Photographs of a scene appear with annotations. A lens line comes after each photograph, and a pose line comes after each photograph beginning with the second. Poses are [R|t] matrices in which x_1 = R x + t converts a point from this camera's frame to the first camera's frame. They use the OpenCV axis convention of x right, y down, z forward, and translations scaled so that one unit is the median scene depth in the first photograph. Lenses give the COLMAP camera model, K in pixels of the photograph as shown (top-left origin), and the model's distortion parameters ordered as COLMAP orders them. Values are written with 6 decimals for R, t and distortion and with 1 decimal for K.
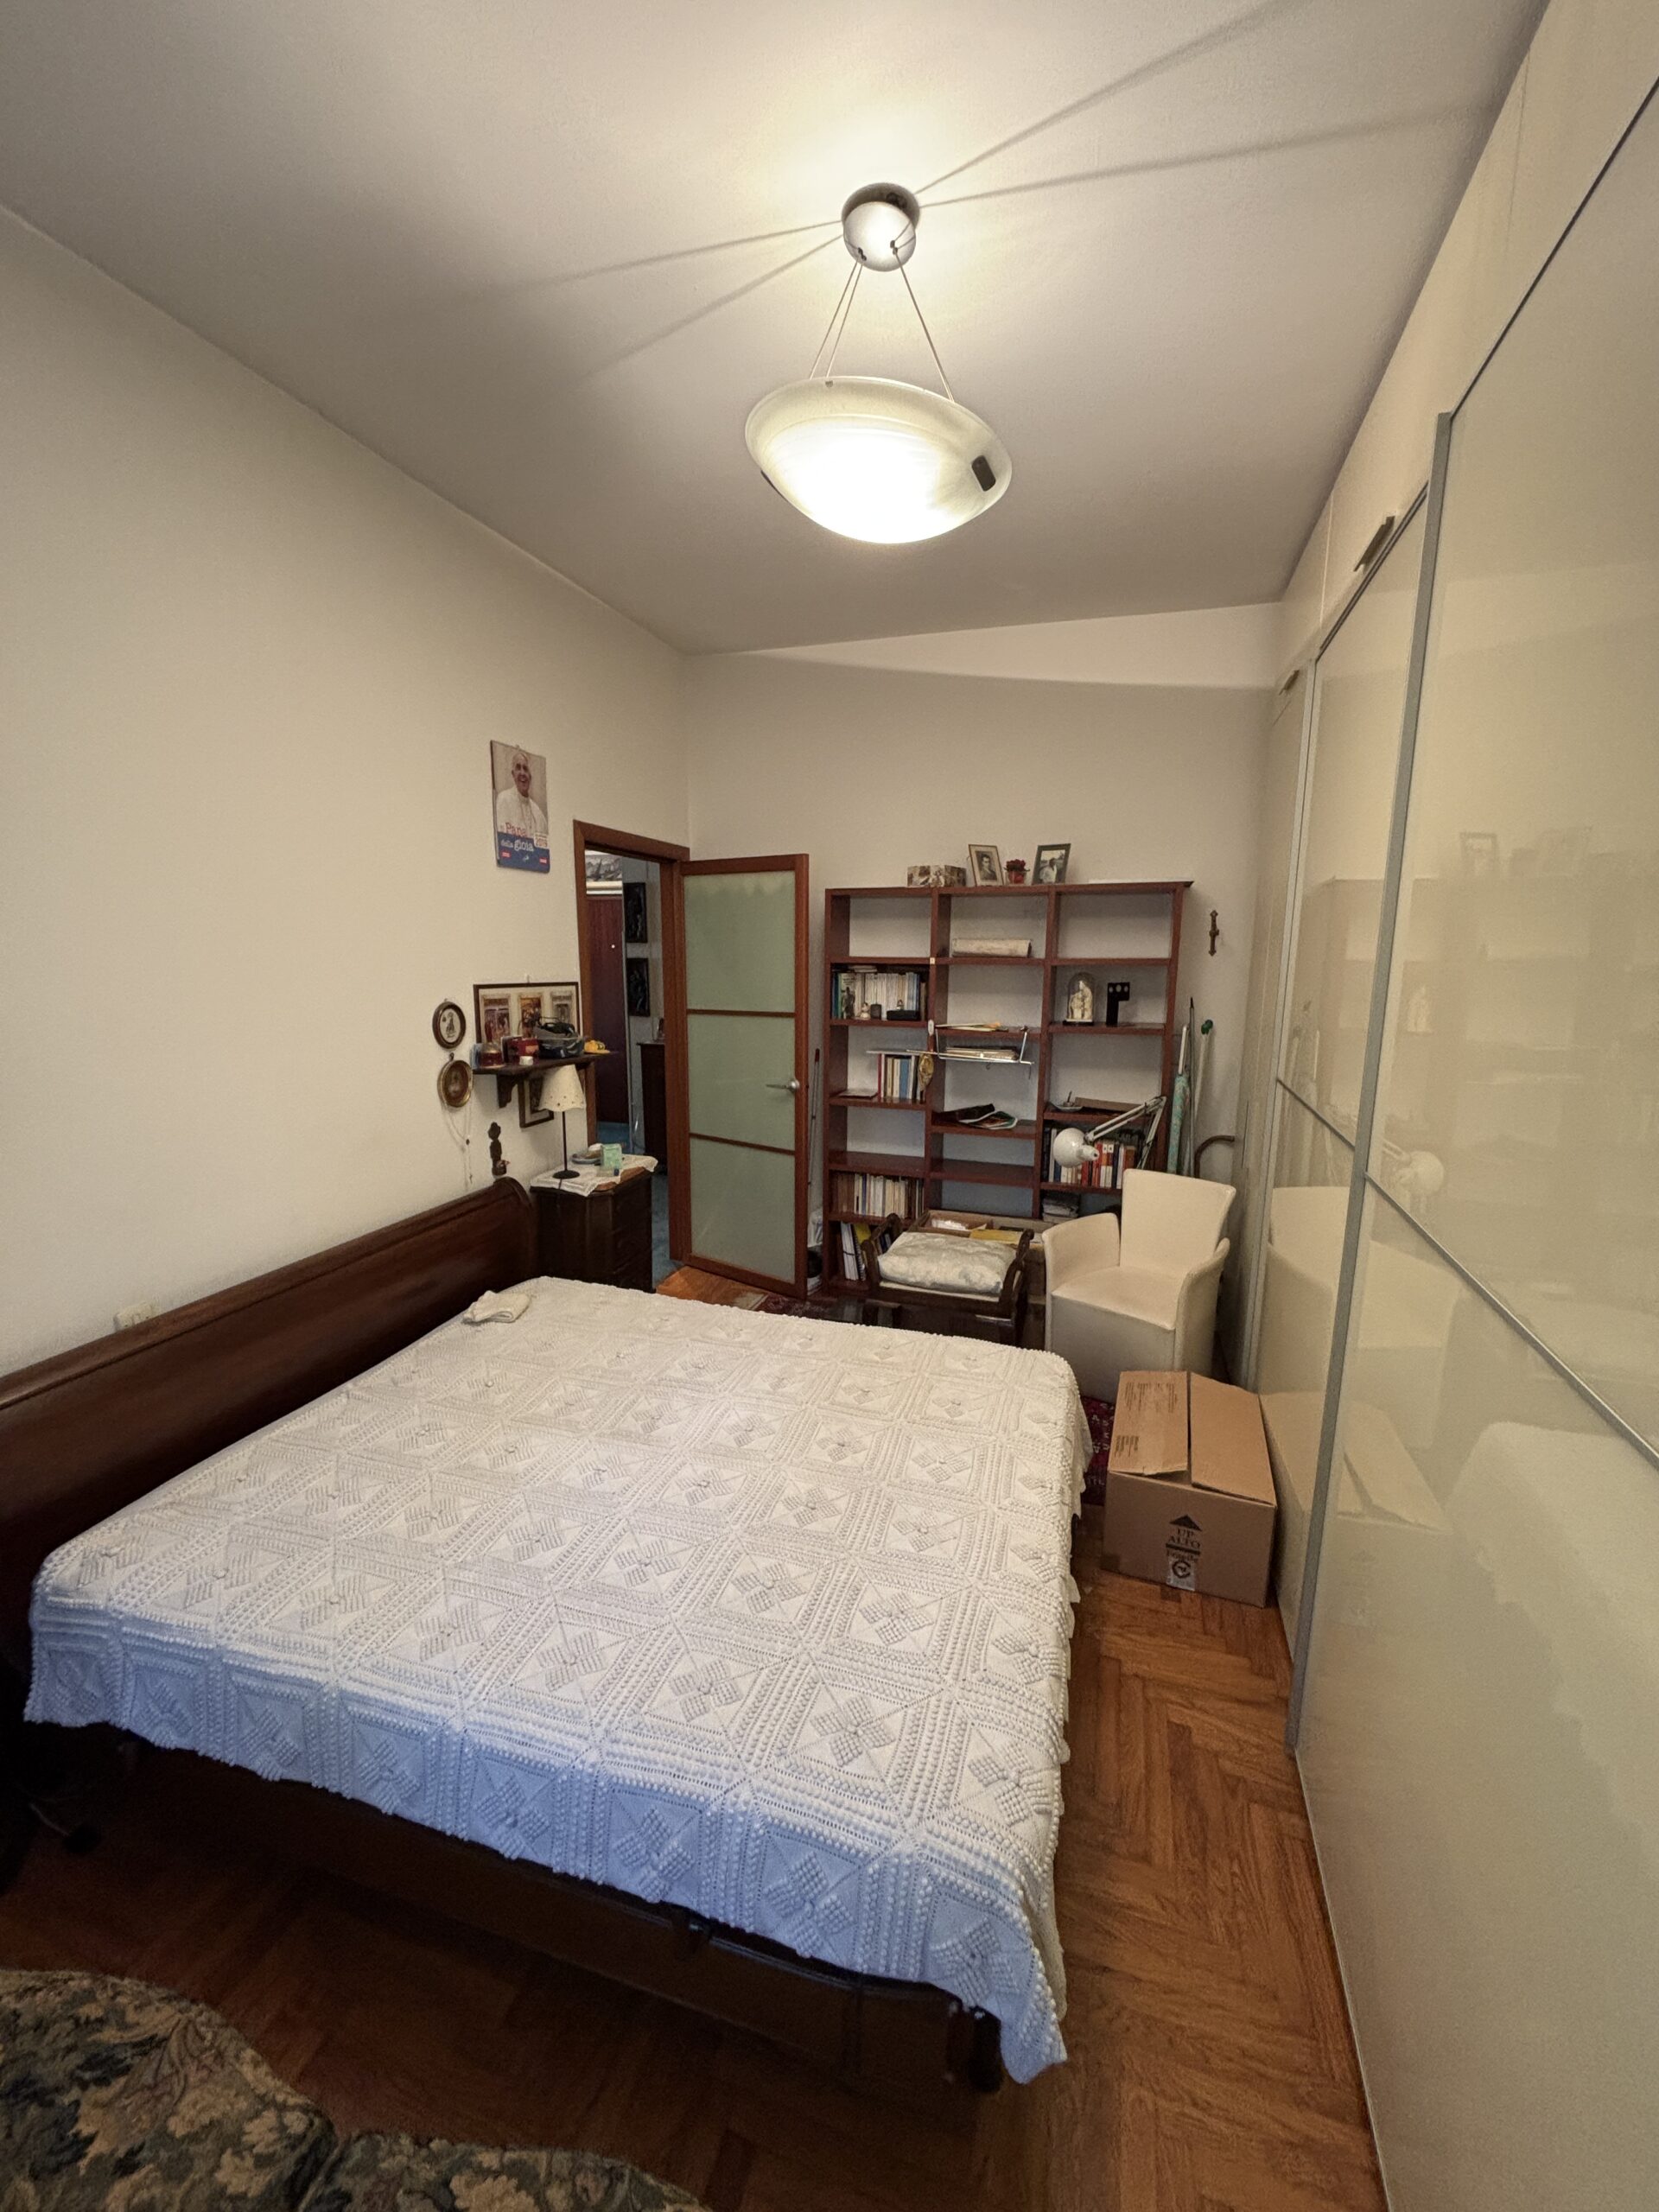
lens RADIAL K [[897.4, 0, 829.0], [0, 897.4, 1110.5], [0, 0, 1]] dist [0.000186, 0.000000]
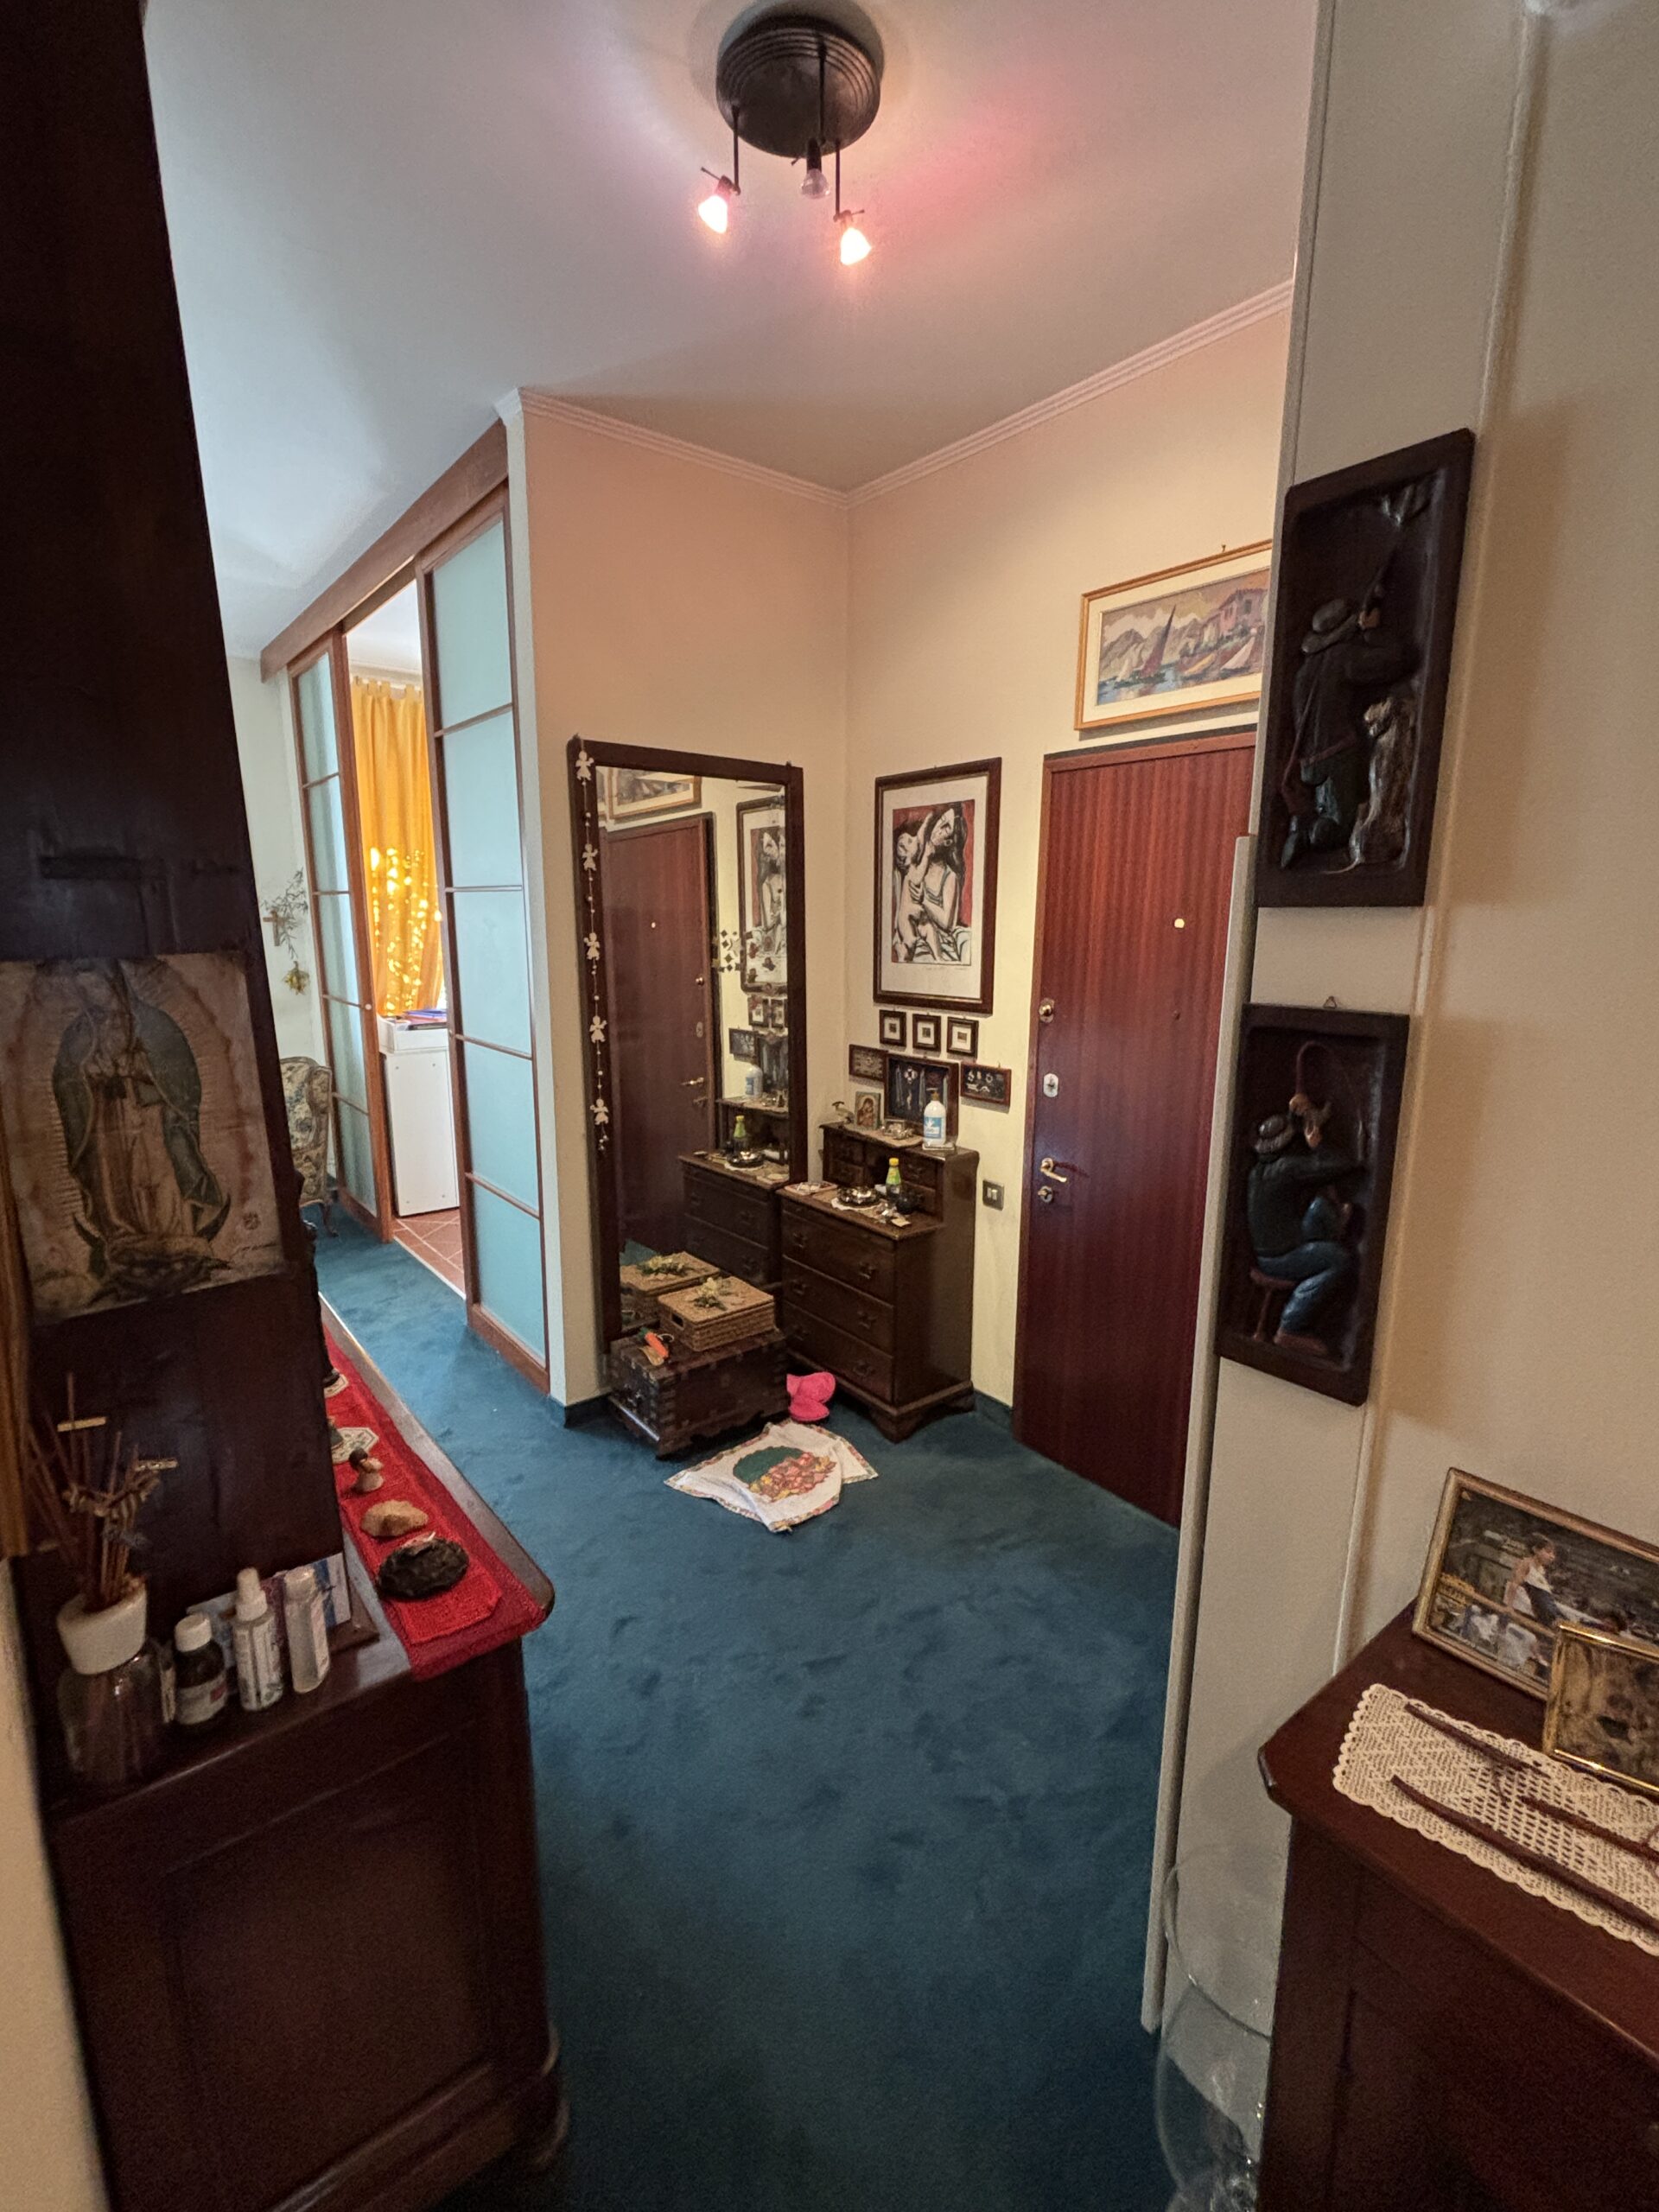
lens RADIAL K [[992.5, 0, 831.8], [0, 992.5, 1108.2], [0, 0, 1]] dist [0.003867, -0.012563]
pose [[0.823011, 0.116741, -0.555900, -0.188959], [-0.116533, 0.992537, 0.035908, -0.151247], [0.555943, 0.035228, 0.830474, 0.826269]]
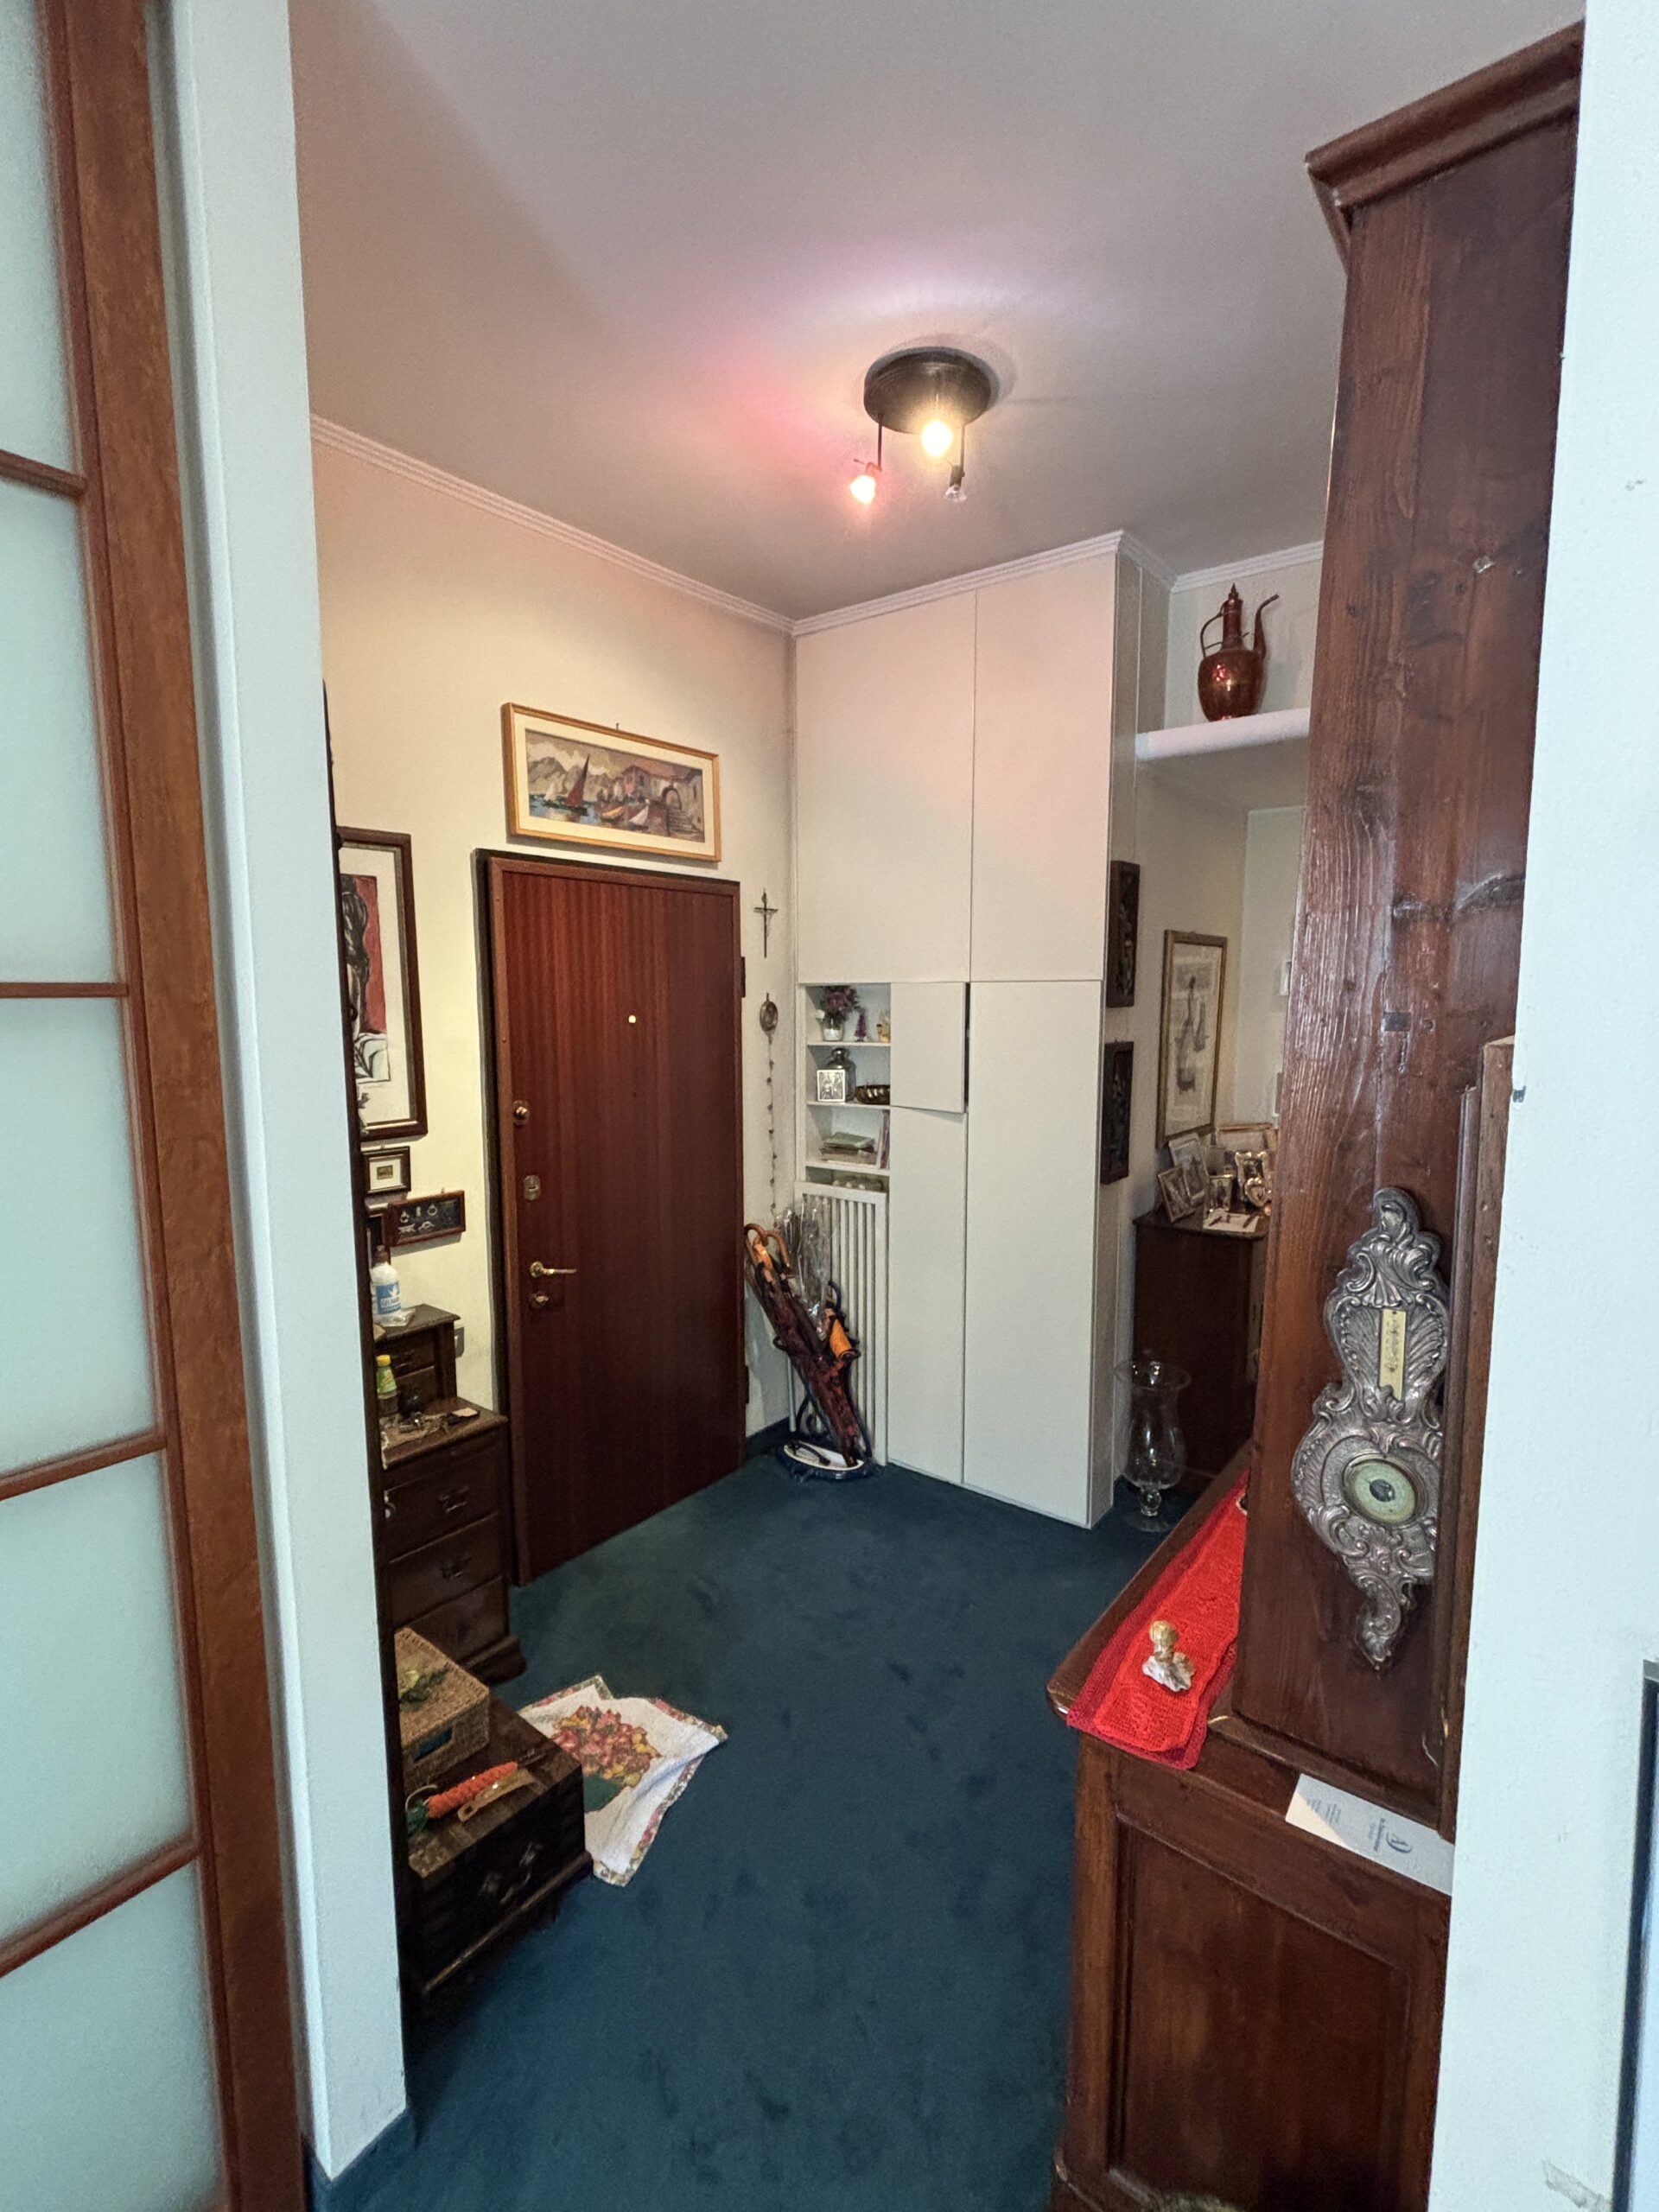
lens RADIAL K [[1016.6, 0, 817.7], [0, 1016.6, 1109.6], [0, 0, 1]] dist [-0.003739, -0.000467]
pose [[0.366434, -0.107341, 0.924232, -0.424068], [0.175483, 0.983470, 0.044646, -0.167871], [-0.913746, 0.145827, 0.379213, 0.887184]]
